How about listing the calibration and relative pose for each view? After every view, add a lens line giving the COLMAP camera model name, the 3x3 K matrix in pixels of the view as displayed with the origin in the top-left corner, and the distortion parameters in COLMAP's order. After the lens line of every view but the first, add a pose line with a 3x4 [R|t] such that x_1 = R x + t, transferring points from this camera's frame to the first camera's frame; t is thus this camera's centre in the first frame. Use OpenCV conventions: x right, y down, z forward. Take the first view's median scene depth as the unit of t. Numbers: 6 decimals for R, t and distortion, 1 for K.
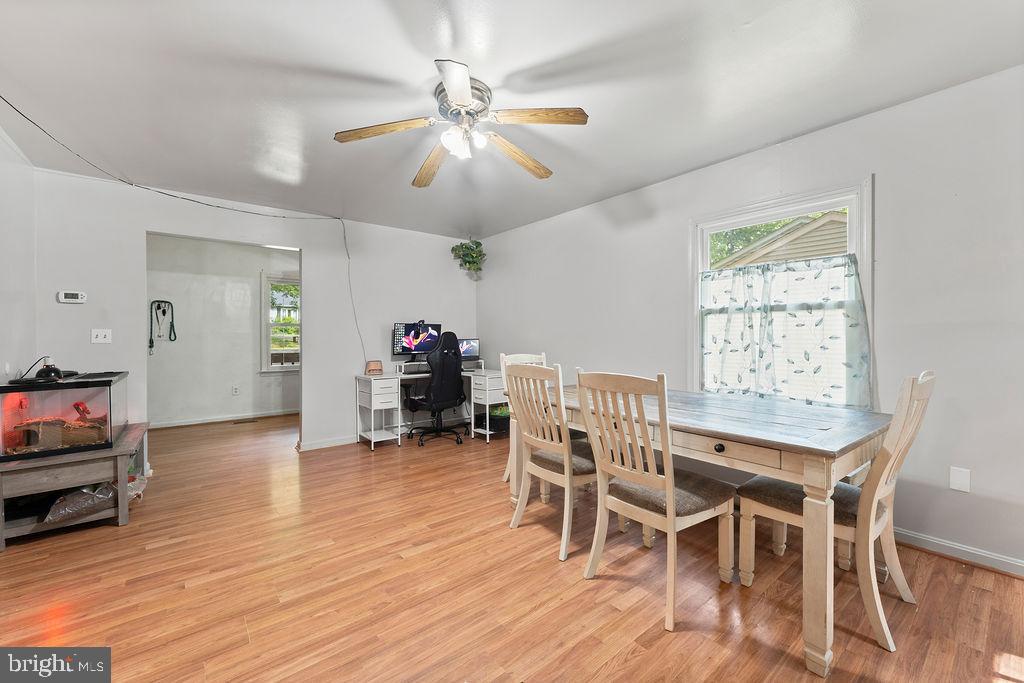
lens RADIAL K [[425.6, 0, 516.6], [0, 425.6, 337.9], [0, 0, 1]] dist [-0.005085, 0.002526]
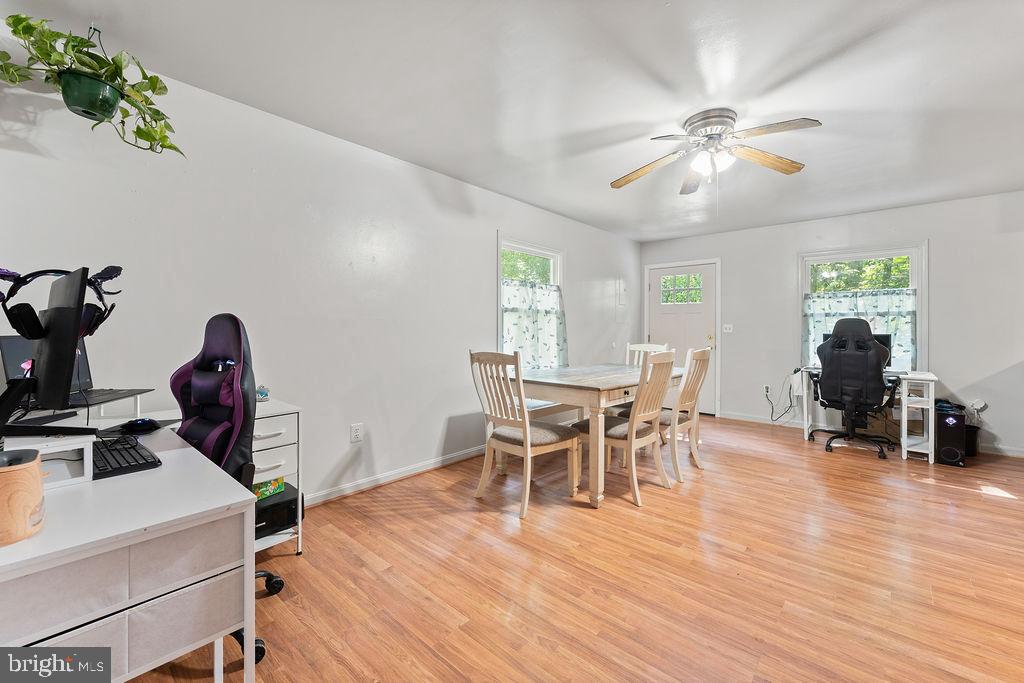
lens RADIAL K [[425.6, 0, 511.8], [0, 425.6, 328.8], [0, 0, 1]] dist [-0.005085, 0.002526]
pose [[-0.165276, -0.000454, 0.986247, -1.019180], [0.000121, 1.000000, 0.000480, -0.006033], [-0.986247, 0.000198, -0.165276, 1.492354]]
